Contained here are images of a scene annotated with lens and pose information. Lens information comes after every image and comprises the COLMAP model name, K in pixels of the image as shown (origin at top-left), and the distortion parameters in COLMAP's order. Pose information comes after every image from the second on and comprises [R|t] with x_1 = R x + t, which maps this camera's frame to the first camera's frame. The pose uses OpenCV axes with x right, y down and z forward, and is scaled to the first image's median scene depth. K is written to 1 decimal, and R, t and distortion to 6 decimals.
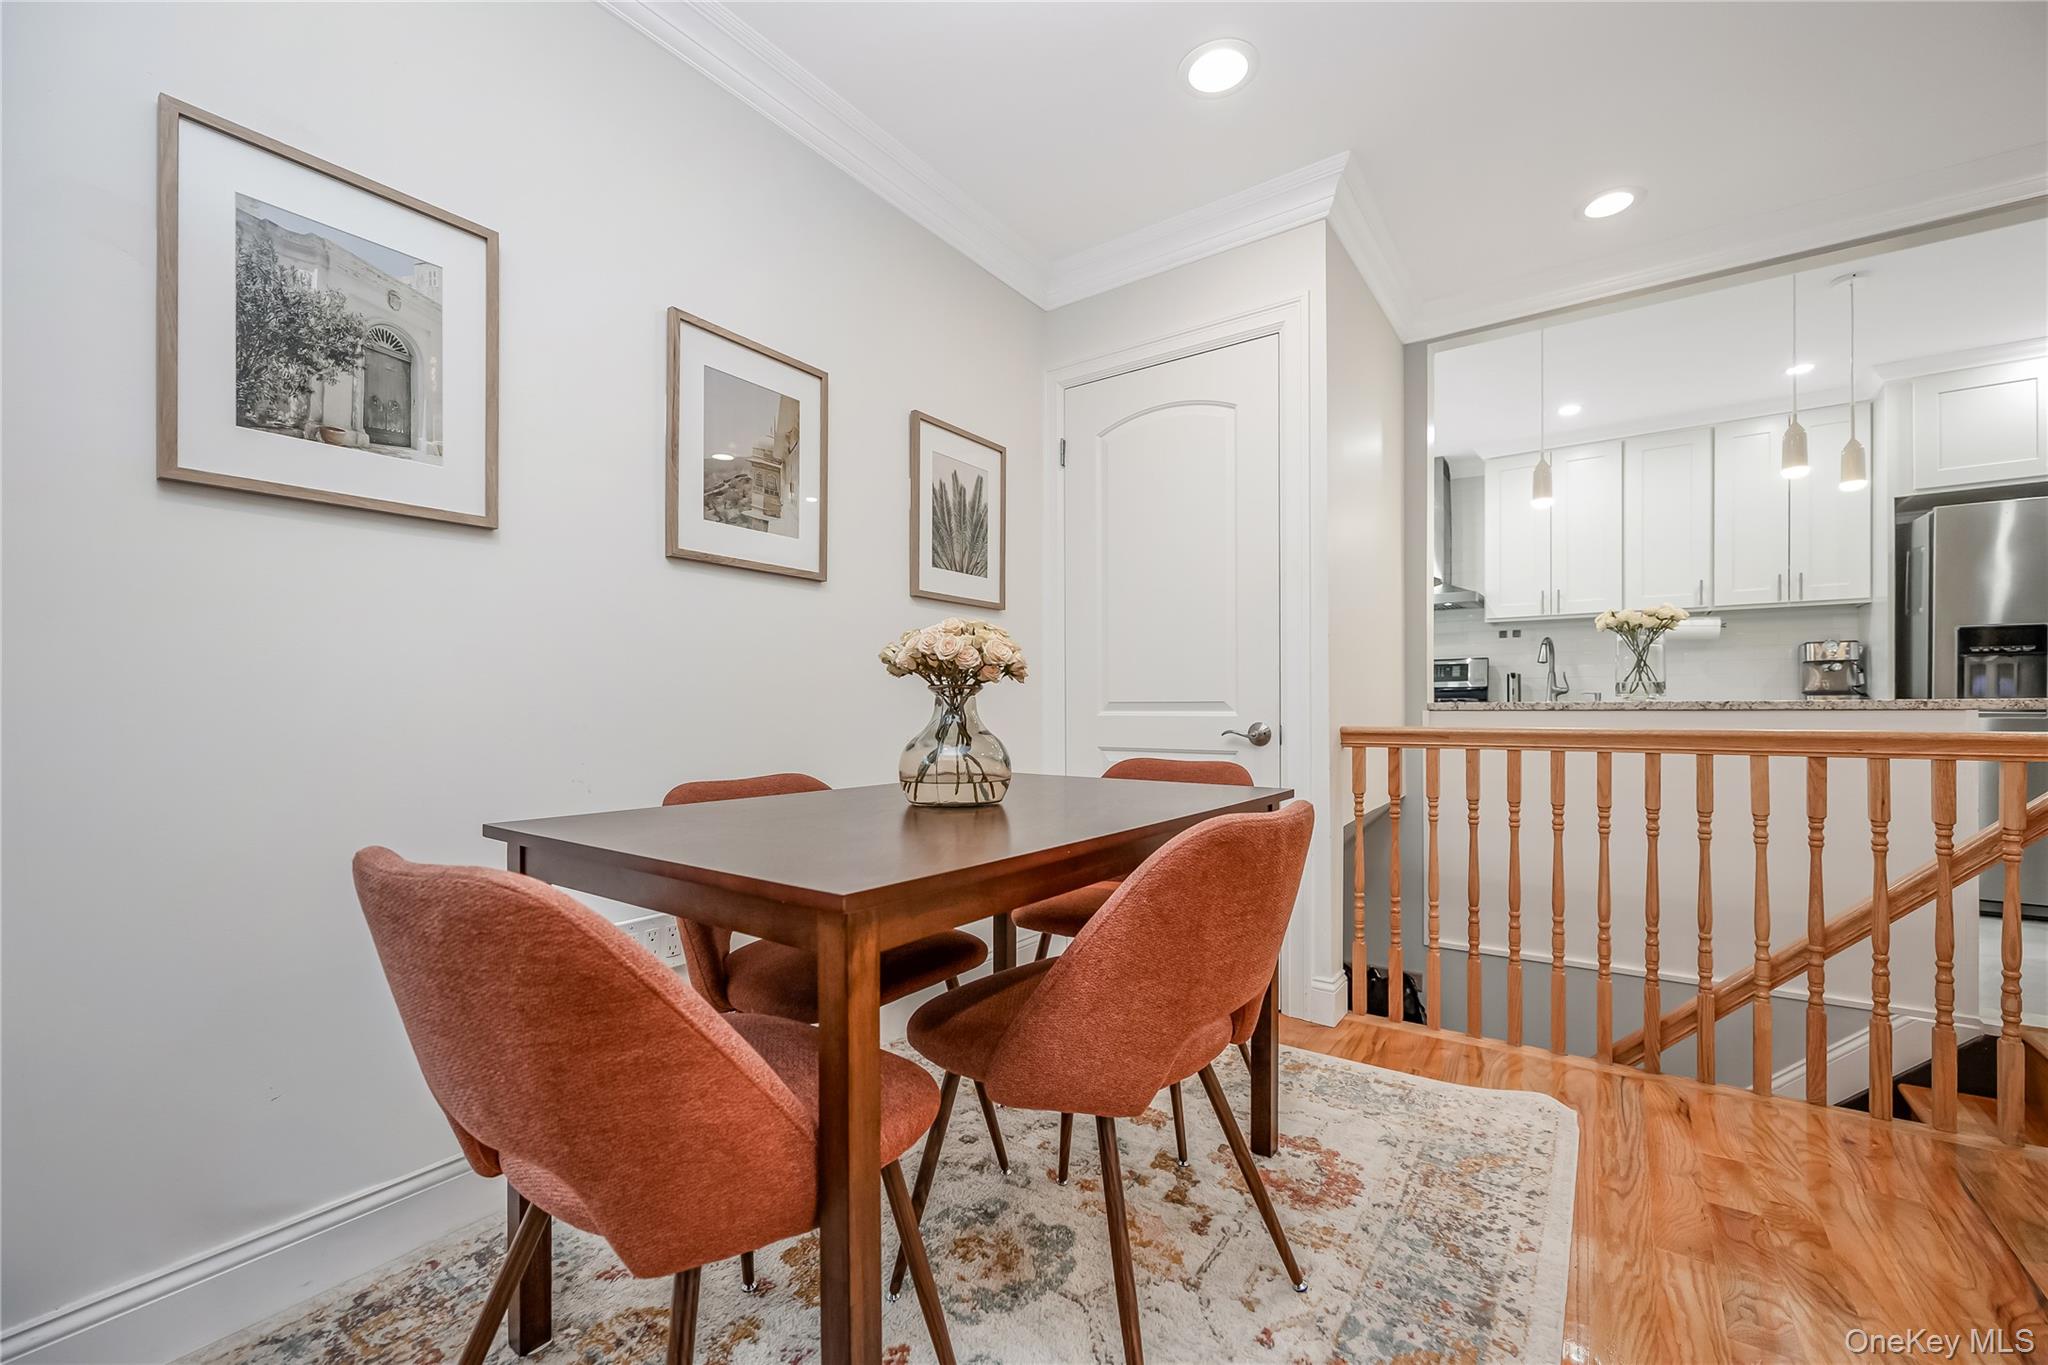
lens RADIAL K [[823.9, 0, 1039.3], [0, 823.9, 707.2], [0, 0, 1]] dist [-0.000609, 0.000817]
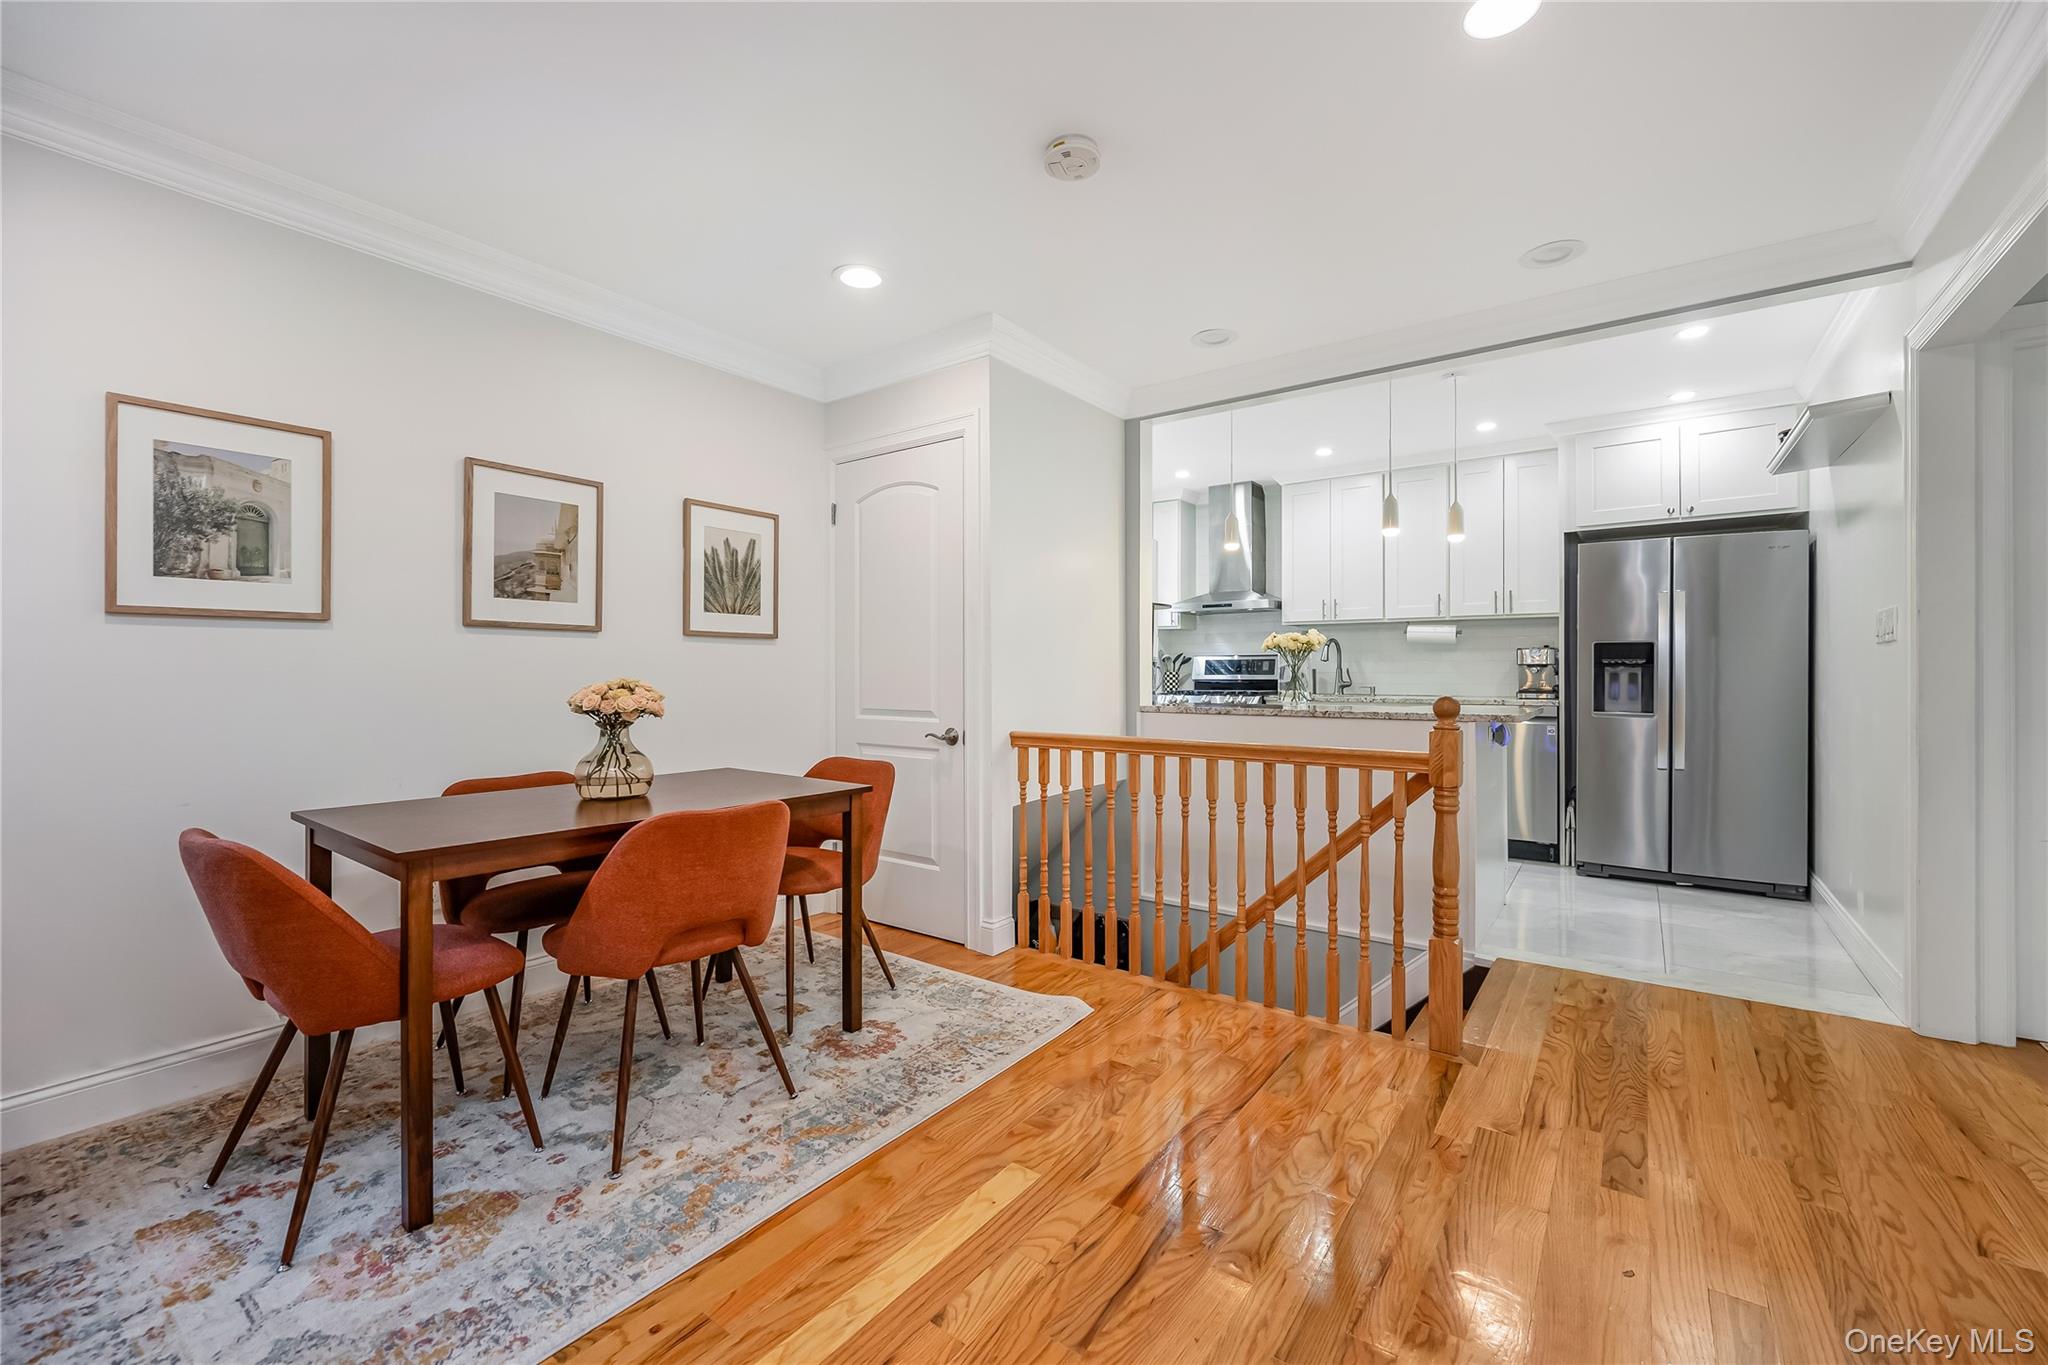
lens RADIAL K [[823.9, 0, 1039.6], [0, 823.9, 668.1], [0, 0, 1]] dist [-0.000609, 0.000817]
pose [[0.999919, 0.002670, -0.012447, 0.562944], [-0.002720, 0.999988, -0.003988, -0.097114], [0.012436, 0.004022, 0.999915, -0.434746]]
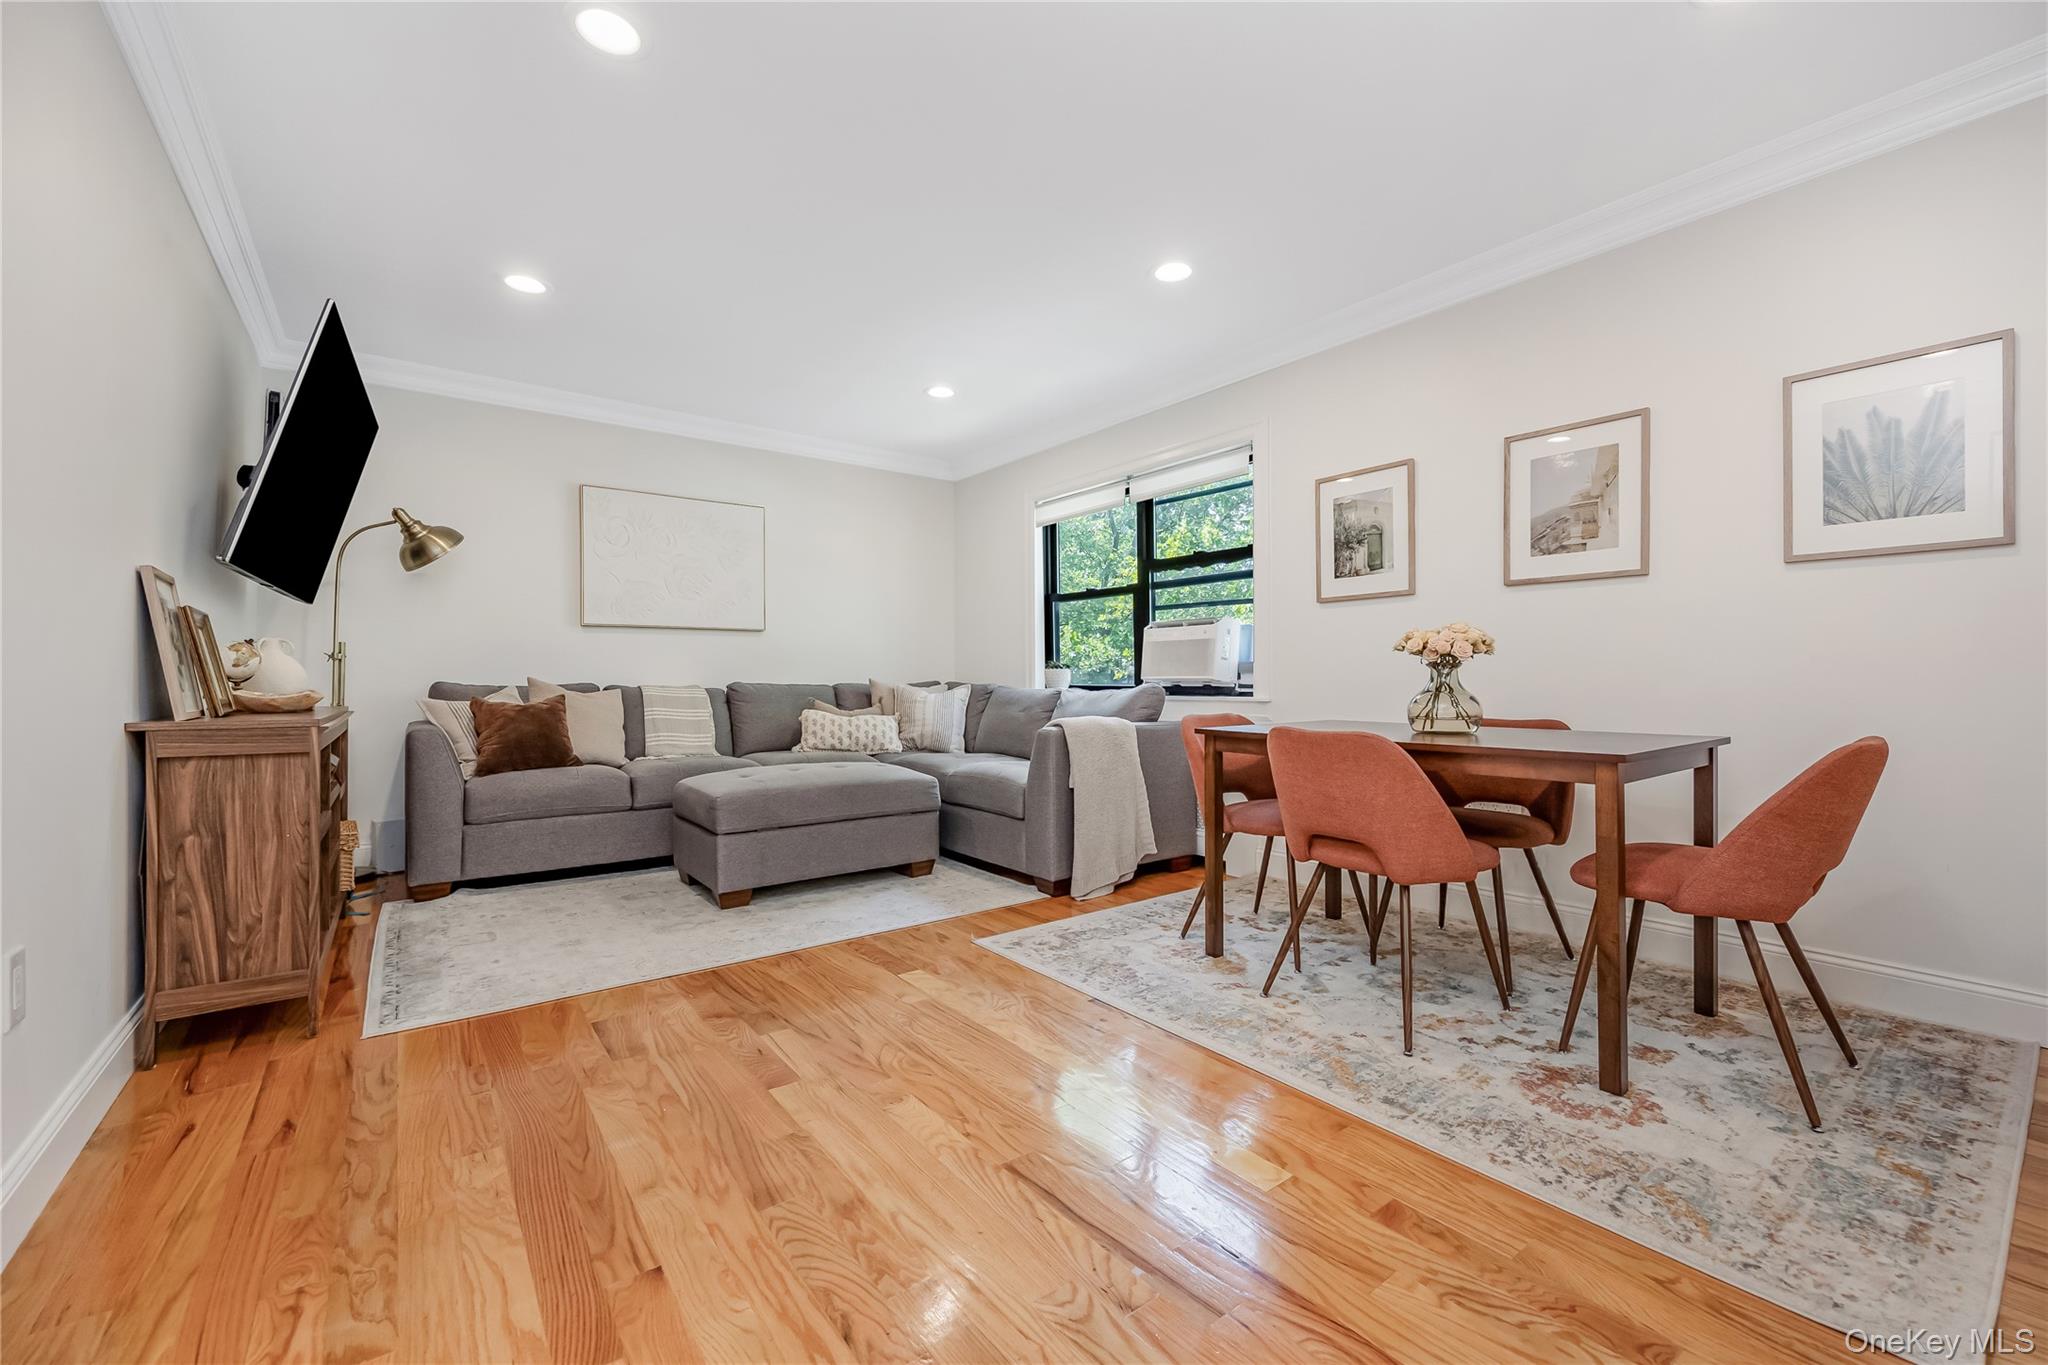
lens RADIAL K [[823.9, 0, 1018.3], [0, 823.9, 679.7], [0, 0, 1]] dist [-0.000609, 0.000817]
pose [[-0.305147, 0.003592, -0.952299, 1.363364], [0.003905, 0.999989, 0.002521, -0.000779], [0.952297, -0.002949, -0.305158, 0.531814]]
